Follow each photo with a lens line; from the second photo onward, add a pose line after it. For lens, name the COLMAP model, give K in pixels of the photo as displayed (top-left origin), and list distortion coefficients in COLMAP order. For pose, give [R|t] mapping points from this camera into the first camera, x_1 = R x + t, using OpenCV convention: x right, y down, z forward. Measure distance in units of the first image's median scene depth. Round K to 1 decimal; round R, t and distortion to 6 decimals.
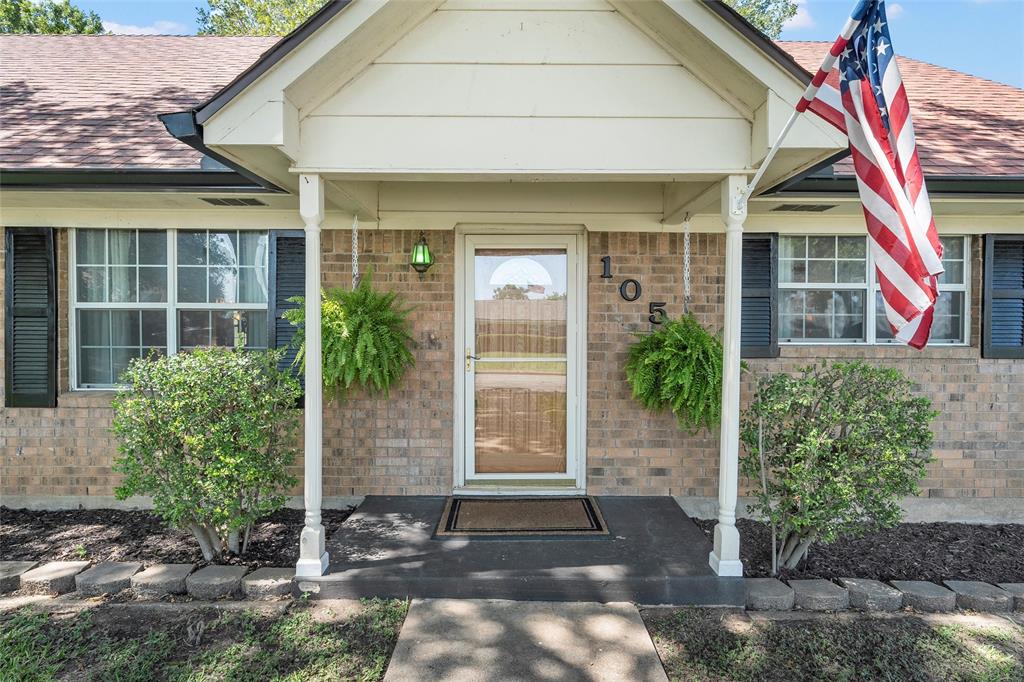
lens RADIAL K [[505.5, 0, 518.4], [0, 505.5, 333.0], [0, 0, 1]] dist [0.004296, 0.000456]
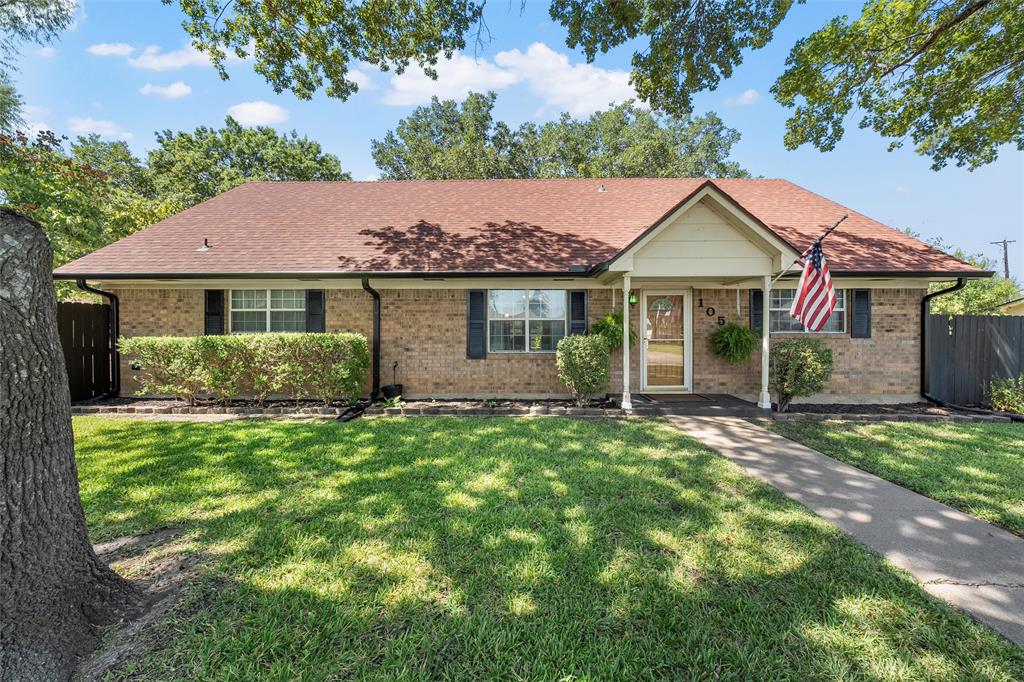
lens RADIAL K [[352.6, 0, 527.4], [0, 352.6, 330.2], [0, 0, 1]] dist [-0.001750, 0.000230]
pose [[0.999859, -0.005812, -0.015780, -0.662304], [0.005635, 0.999921, -0.011231, 0.021496], [0.015844, 0.011140, 0.999812, -0.767817]]
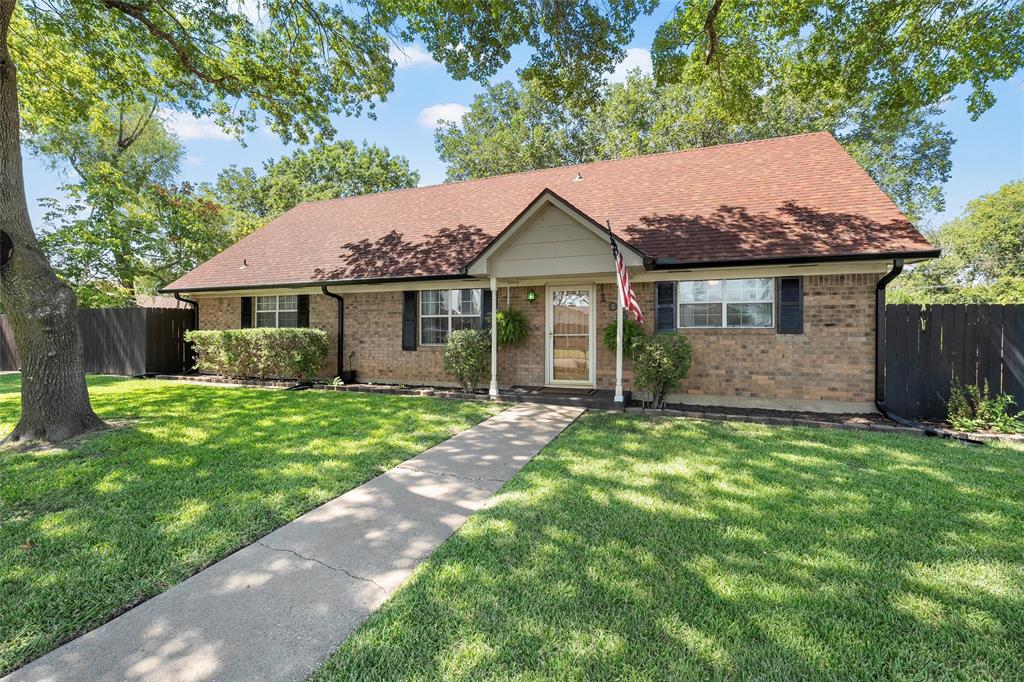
lens RADIAL K [[430.8, 0, 511.2], [0, 430.8, 325.6], [0, 0, 1]] dist [0.001134, 0.000065]
pose [[0.933157, -0.009056, -0.359354, 0.512109], [0.002782, 0.999835, -0.017973, 0.045202], [0.359458, 0.015772, 0.933028, -1.143414]]
